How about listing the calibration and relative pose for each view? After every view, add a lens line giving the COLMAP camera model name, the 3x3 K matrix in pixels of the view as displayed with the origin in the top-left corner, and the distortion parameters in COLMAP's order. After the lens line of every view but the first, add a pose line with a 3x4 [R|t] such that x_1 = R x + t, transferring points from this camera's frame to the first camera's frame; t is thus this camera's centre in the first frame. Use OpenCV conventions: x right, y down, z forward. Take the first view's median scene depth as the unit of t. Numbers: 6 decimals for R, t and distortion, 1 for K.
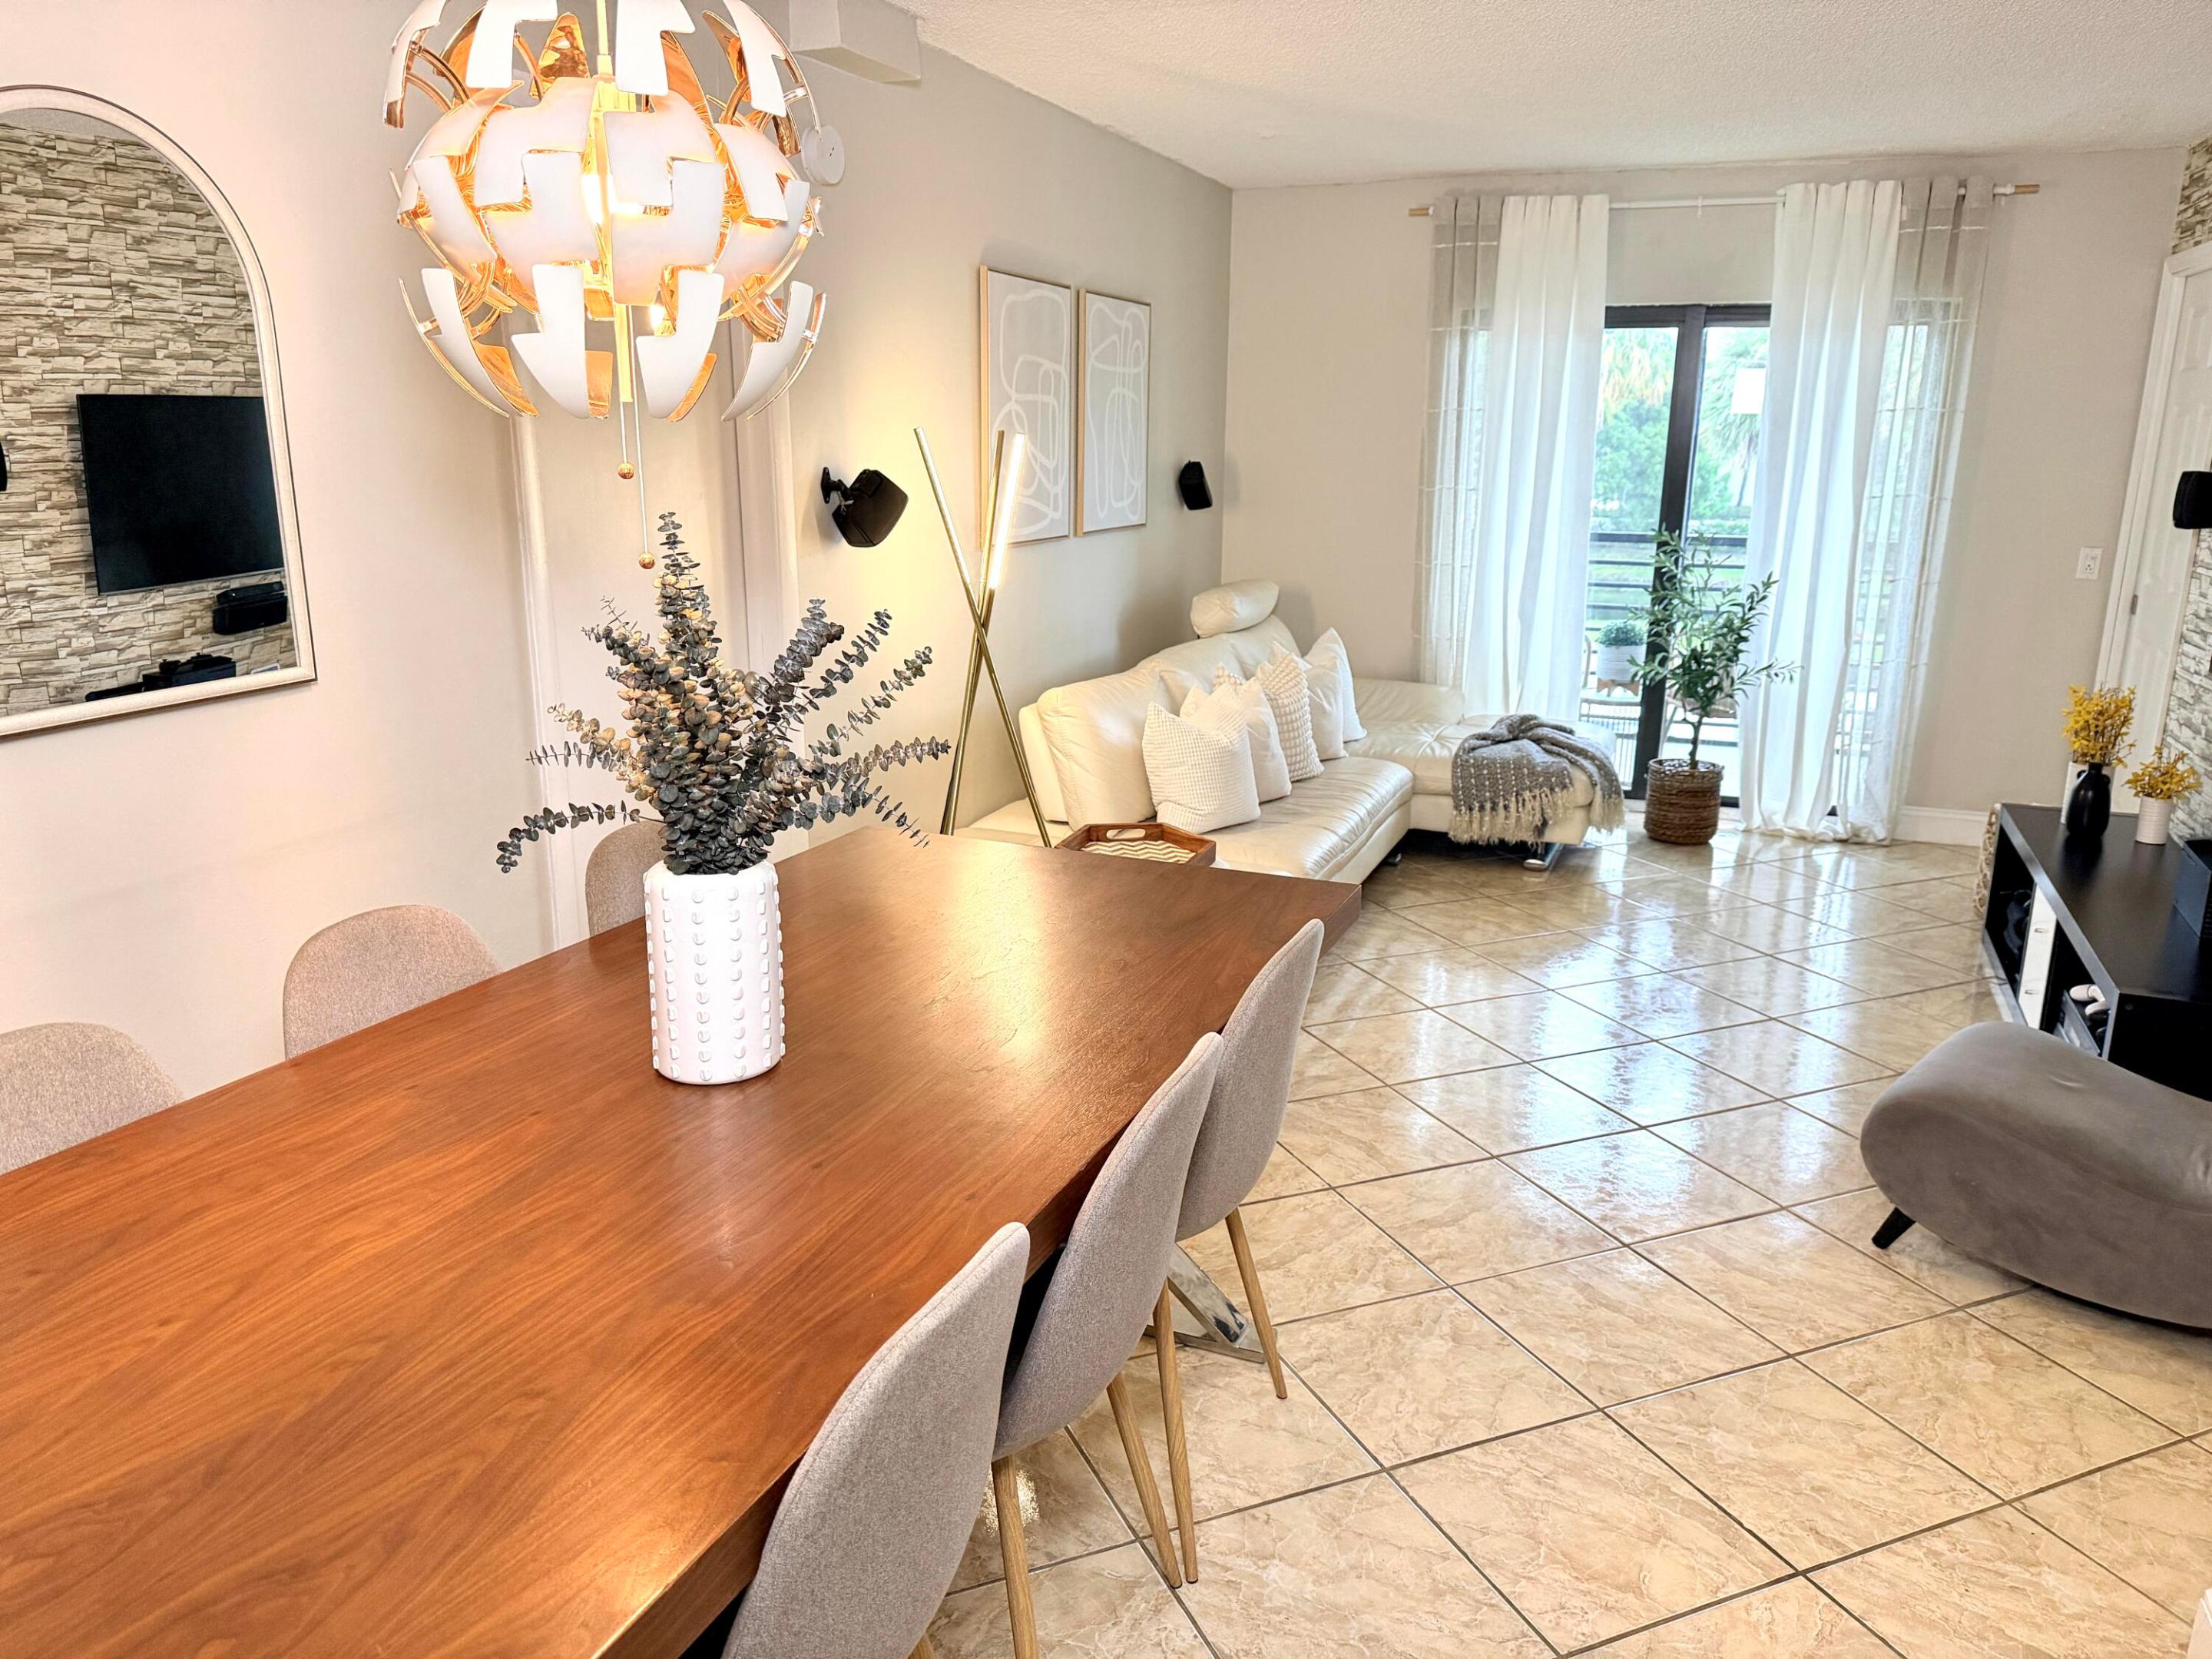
lens RADIAL K [[1538.9, 0, 1106.0], [0, 1538.9, 829.5], [0, 0, 1]] dist [0.095493, -0.131277]
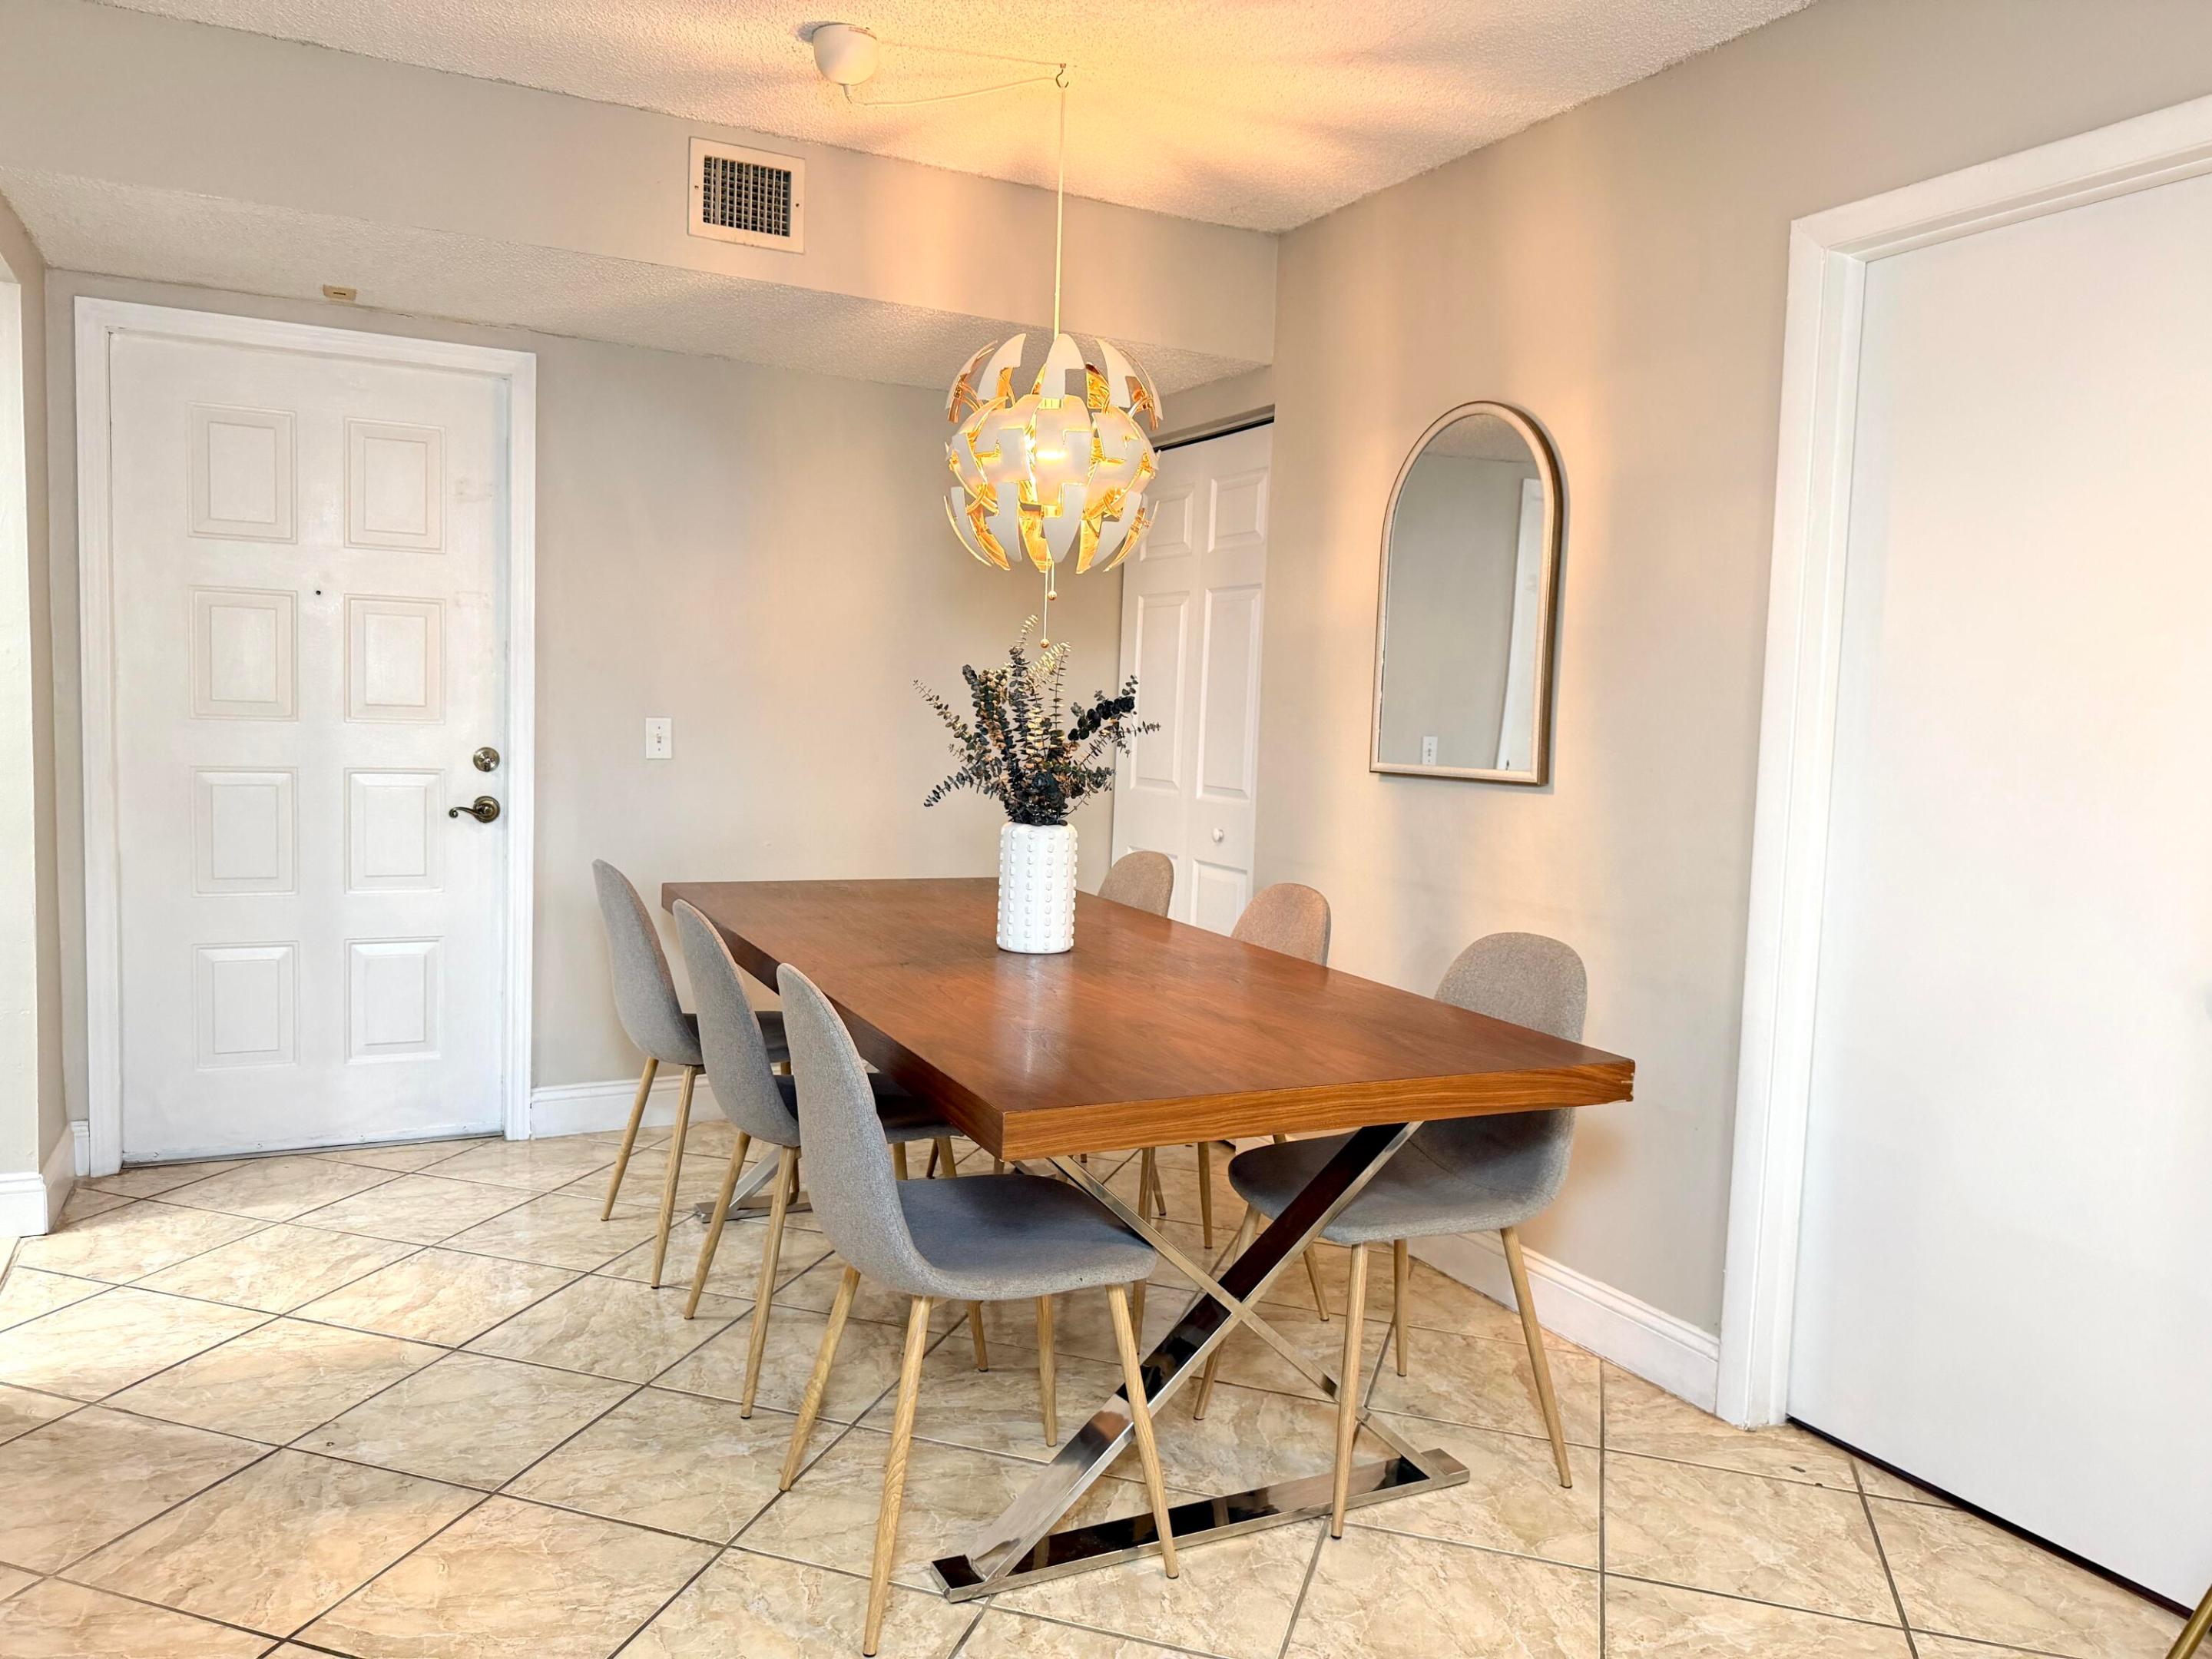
lens RADIAL K [[1538.9, 0, 1106.0], [0, 1538.9, 829.5], [0, 0, 1]] dist [0.095493, -0.131277]
pose [[-0.650274, 0.028172, -0.759177, 0.306743], [-0.230418, 0.944925, 0.232430, -0.118312], [0.723914, 0.326071, -0.607969, 0.659958]]
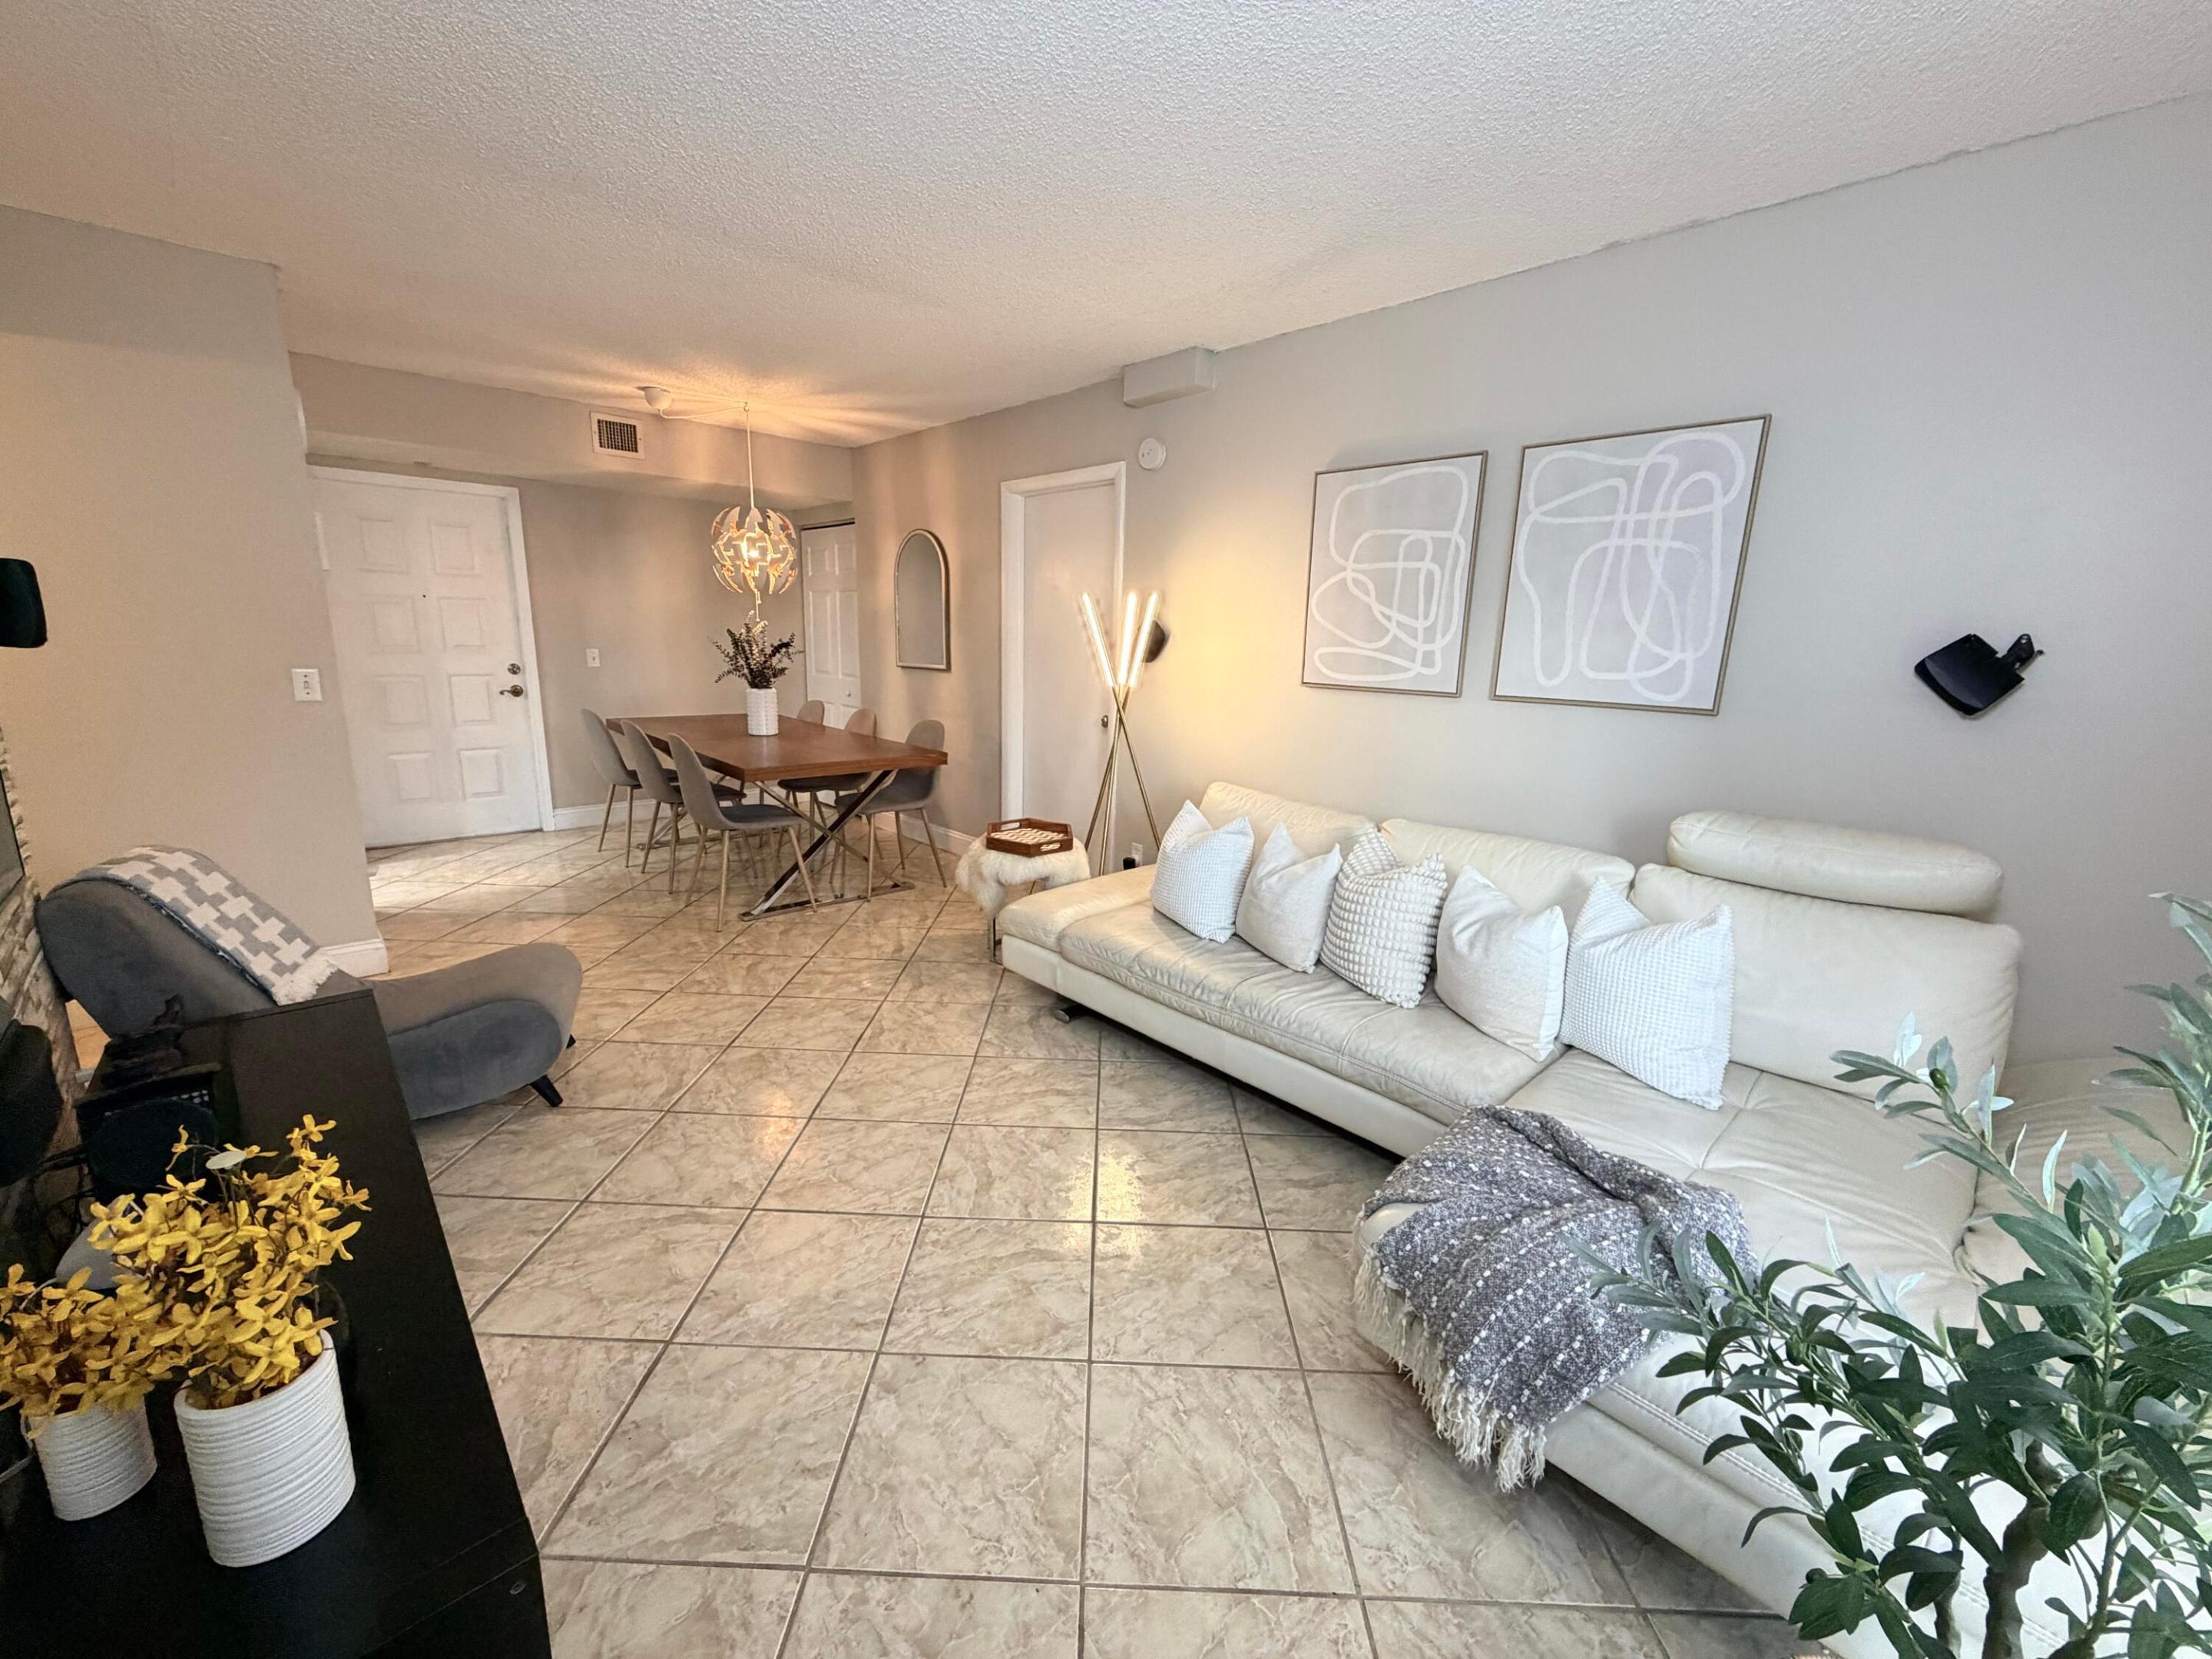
lens RADIAL K [[880.9, 0, 1097.4], [0, 880.9, 829.4], [0, 0, 1]] dist [-0.002896, 0.000158]
pose [[-0.420434, 0.176536, -0.889983, 0.555163], [-0.255986, 0.917961, 0.303015, -0.204513], [0.870463, 0.355221, -0.340751, 0.933417]]
